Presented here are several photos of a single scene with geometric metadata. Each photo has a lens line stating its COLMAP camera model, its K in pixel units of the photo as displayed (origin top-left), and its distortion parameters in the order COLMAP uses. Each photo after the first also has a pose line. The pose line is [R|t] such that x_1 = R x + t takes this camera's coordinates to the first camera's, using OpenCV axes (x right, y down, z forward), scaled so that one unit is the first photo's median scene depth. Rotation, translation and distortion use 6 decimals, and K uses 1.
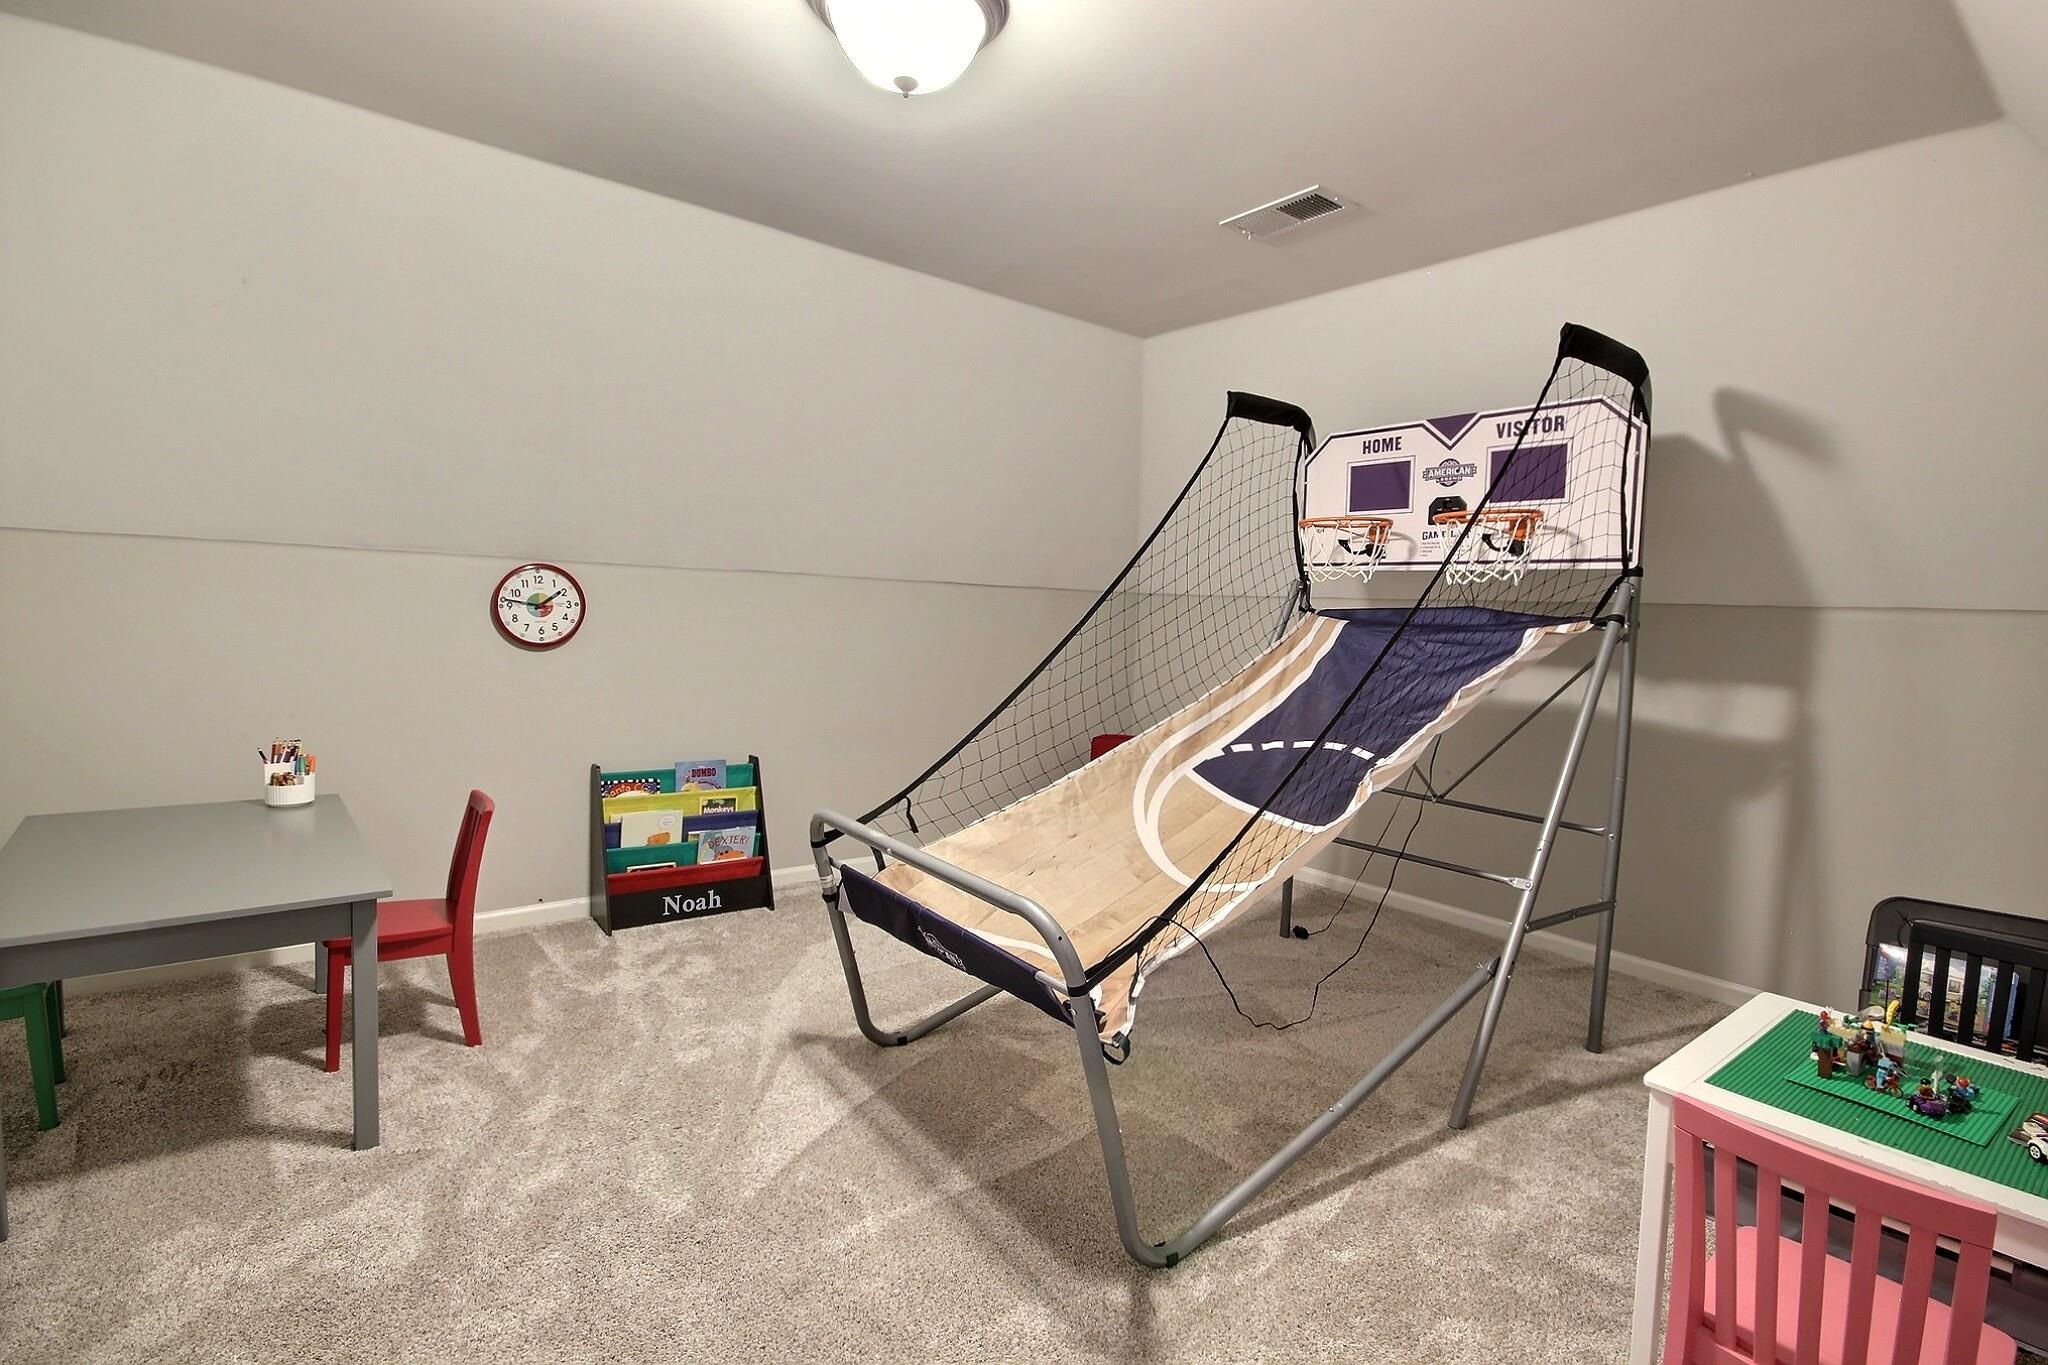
lens RADIAL K [[982.4, 0, 1031.0], [0, 982.4, 670.1], [0, 0, 1]] dist [-0.001711, -0.000524]
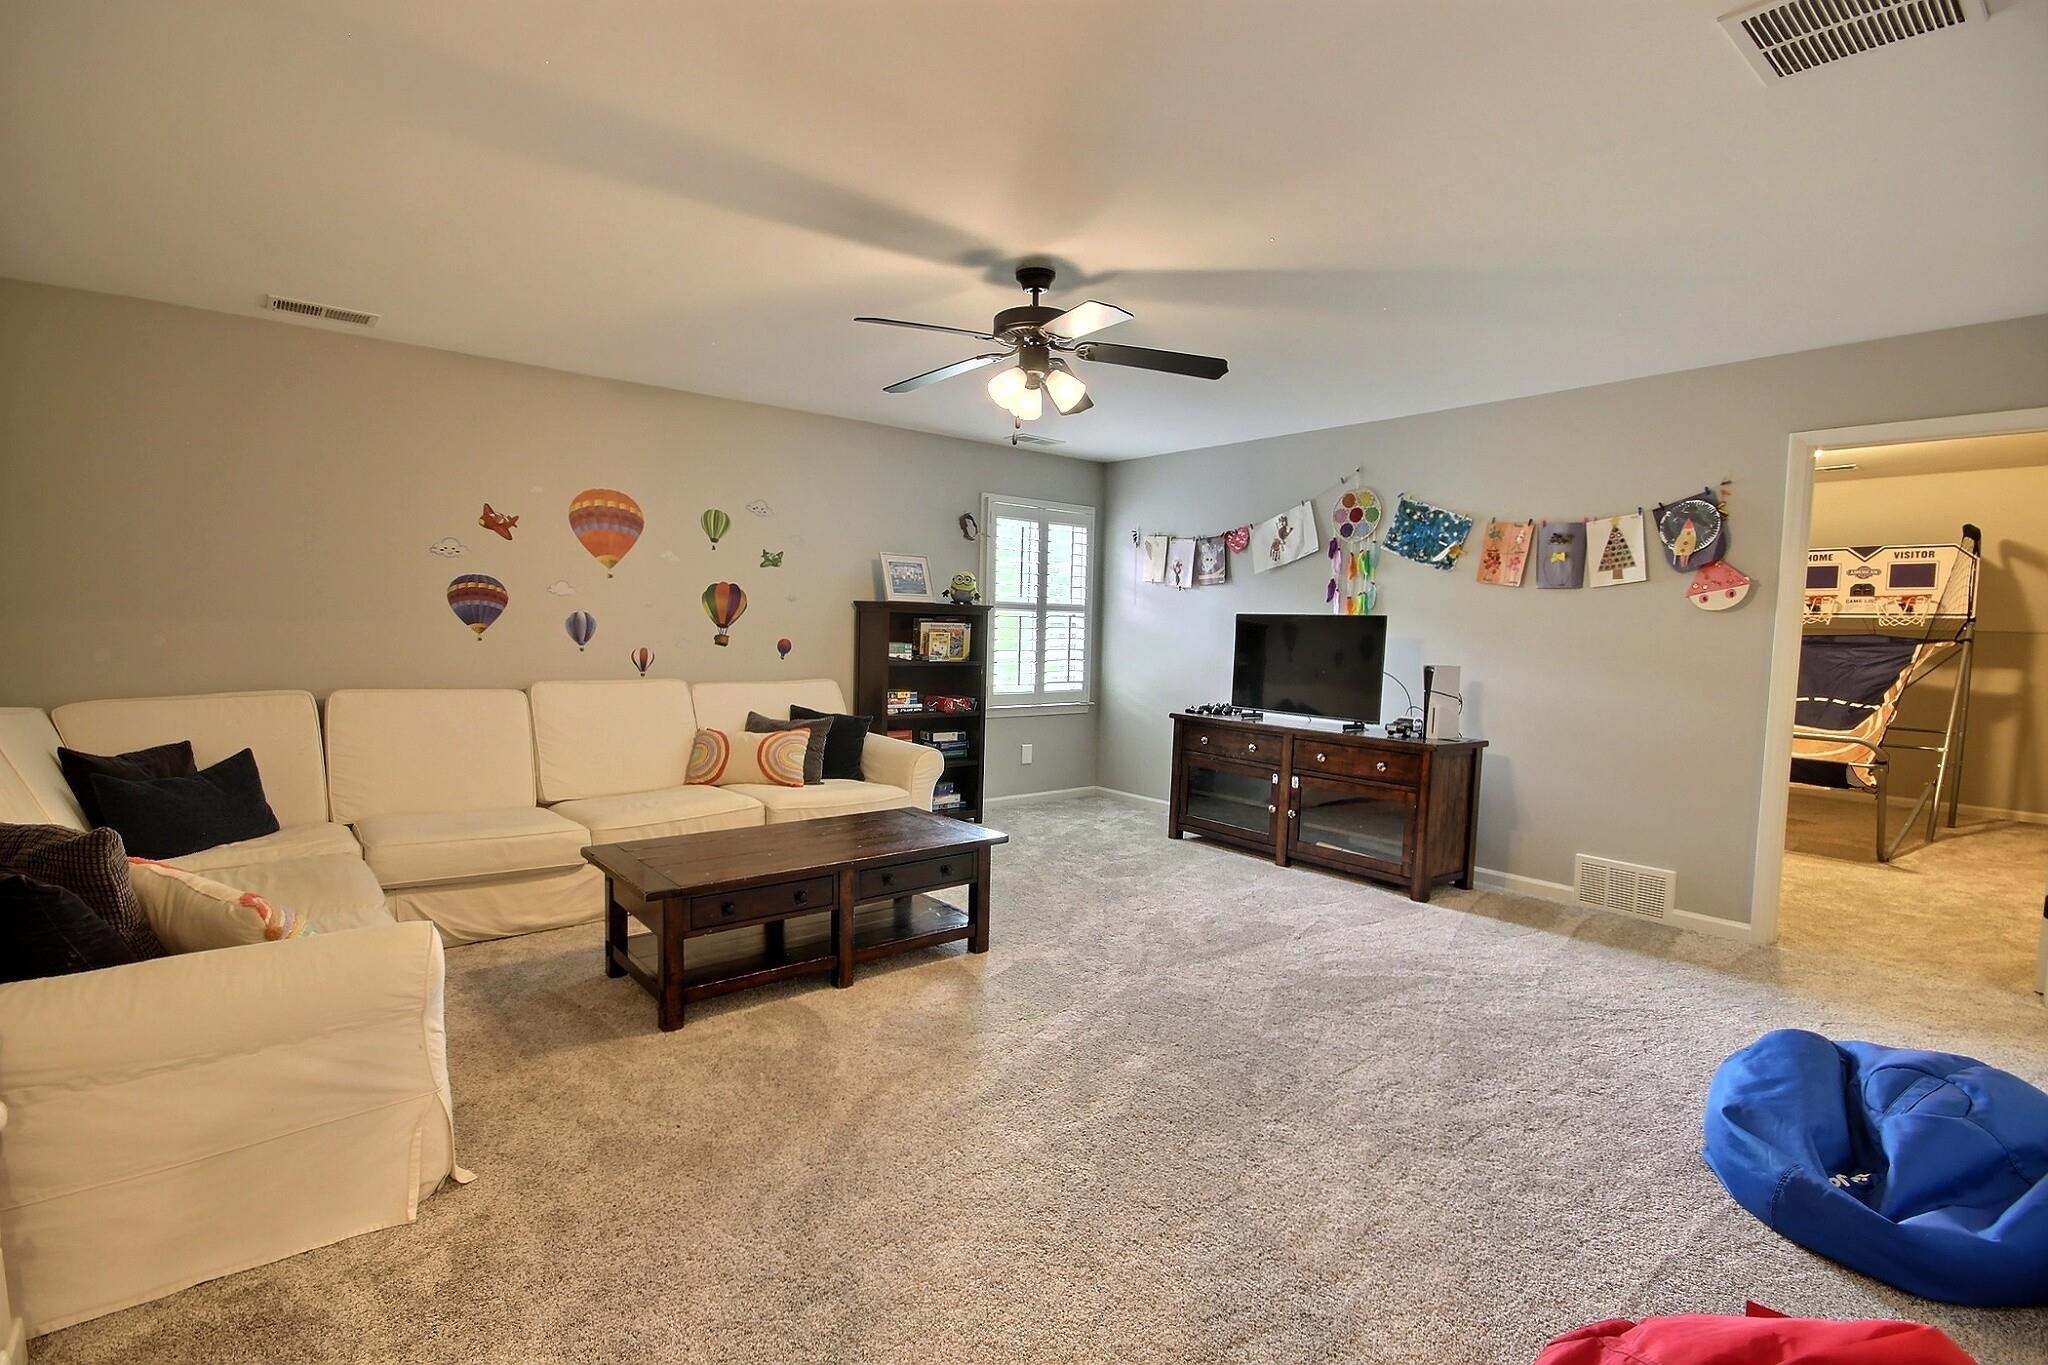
lens RADIAL K [[944.3, 0, 1021.7], [0, 944.3, 696.3], [0, 0, 1]] dist [-0.001014, -0.006619]
pose [[0.999831, -0.016139, -0.008813, -1.414564], [0.016262, 0.999768, 0.014130, 0.011652], [0.008583, -0.014271, 0.999861, -1.086490]]
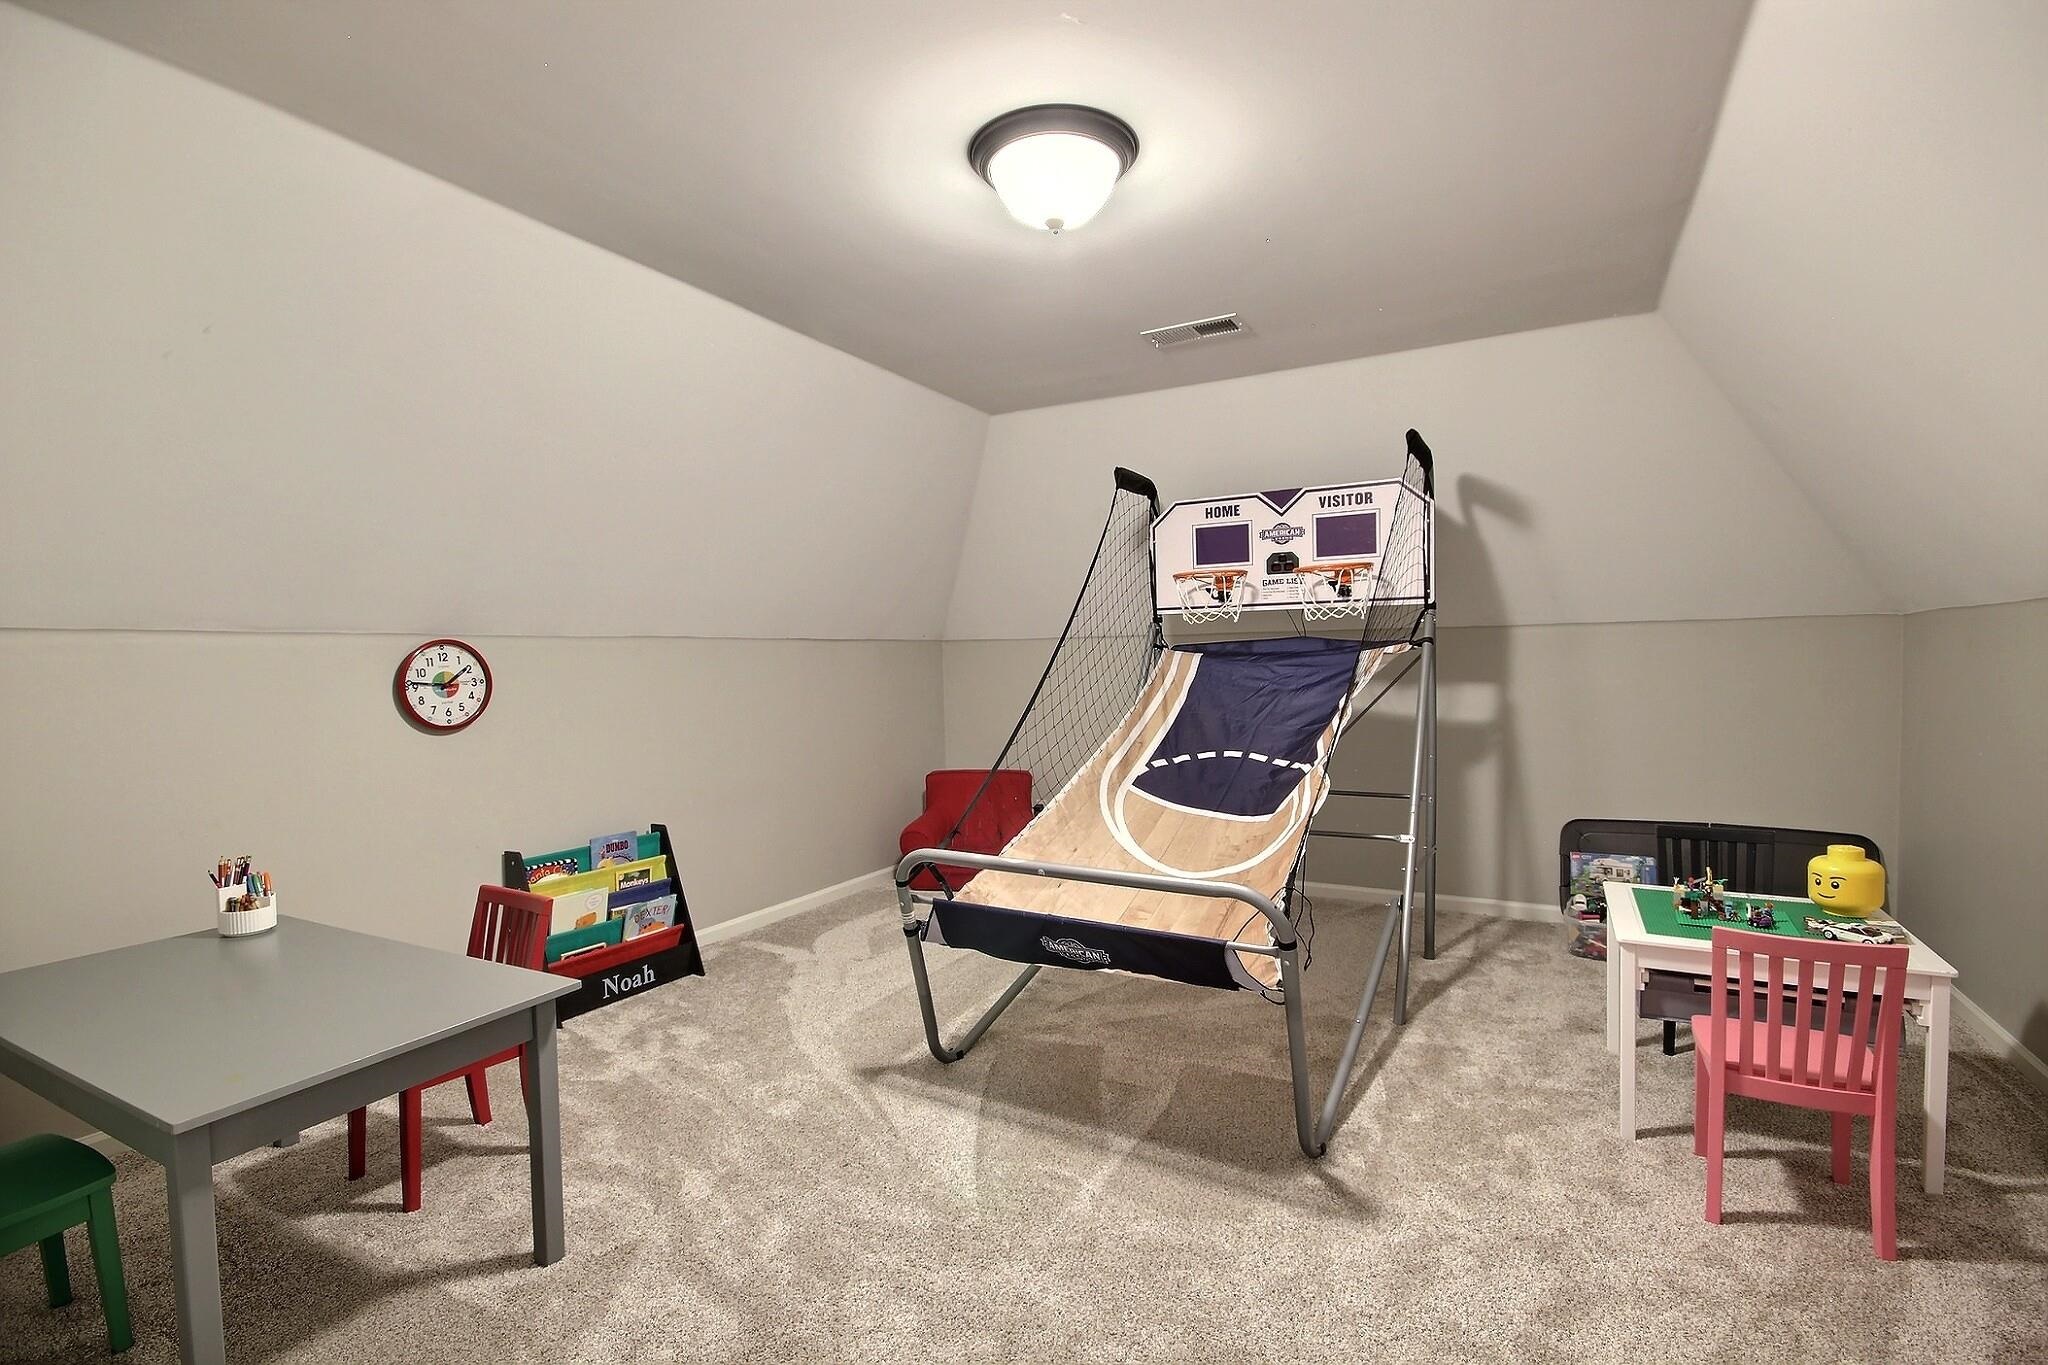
lens RADIAL K [[944.3, 0, 1021.7], [0, 944.3, 696.3], [0, 0, 1]] dist [-0.001014, -0.006619]
pose [[0.928010, -0.071304, 0.365668, -0.357383], [0.077244, 0.997011, -0.001619, -0.013452], [-0.364459, 0.029748, 0.930744, -0.018540]]
